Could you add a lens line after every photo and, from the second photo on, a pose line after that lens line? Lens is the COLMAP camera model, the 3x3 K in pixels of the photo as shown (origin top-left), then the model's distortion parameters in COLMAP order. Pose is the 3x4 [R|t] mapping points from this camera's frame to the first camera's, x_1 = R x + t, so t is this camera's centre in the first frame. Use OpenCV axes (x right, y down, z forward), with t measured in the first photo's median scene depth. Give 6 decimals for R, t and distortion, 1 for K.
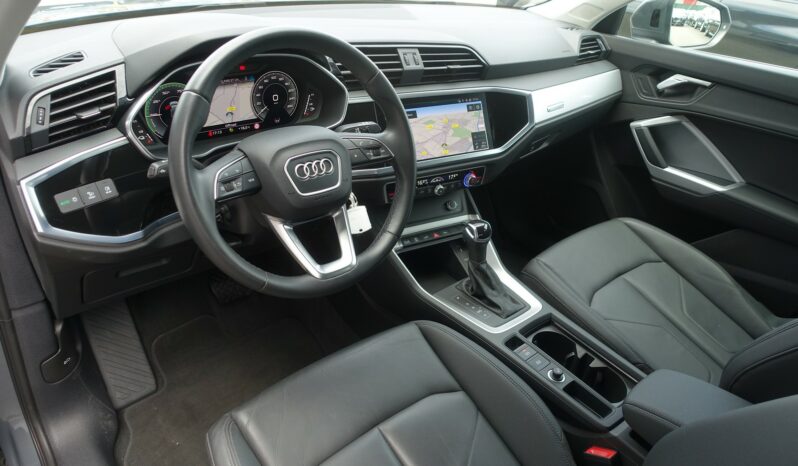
lens RADIAL K [[545.2, 0, 399.0], [0, 545.2, 233.0], [0, 0, 1]] dist [-0.002579, 0.002569]
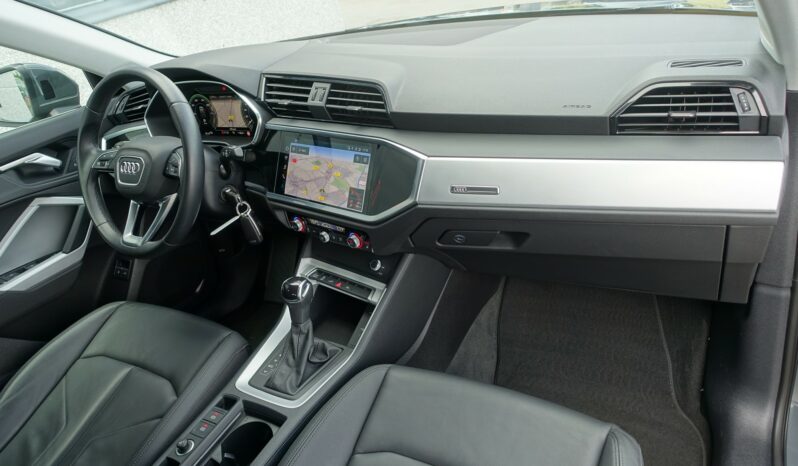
lens RADIAL K [[545.2, 0, 399.0], [0, 545.2, 233.0], [0, 0, 1]] dist [-0.002579, 0.002569]
pose [[0.321664, 0.335935, -0.885257, 0.973882], [-0.296972, 0.923564, 0.242565, -0.361962], [0.899078, 0.184872, 0.396840, 0.780042]]
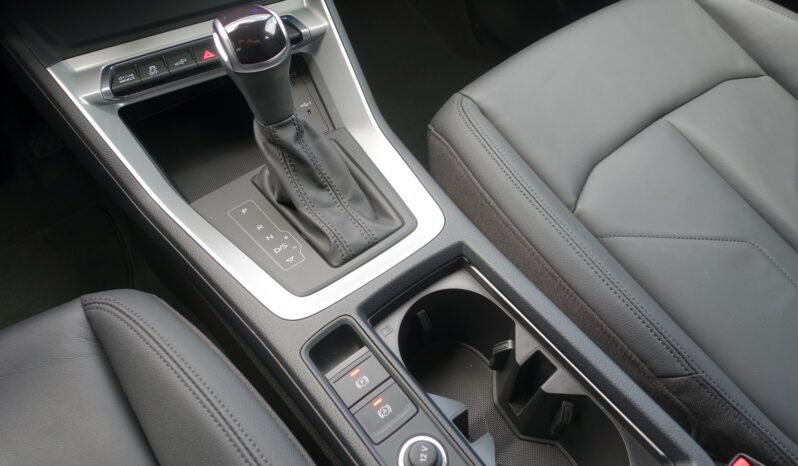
lens RADIAL K [[545.2, 0, 399.0], [0, 545.2, 233.0], [0, 0, 1]] dist [-0.002579, 0.002569]
pose [[0.994264, -0.040055, -0.099173, 0.275150], [0.070999, 0.940642, 0.331892, 0.004768], [0.079992, -0.337029, 0.938090, 0.628864]]
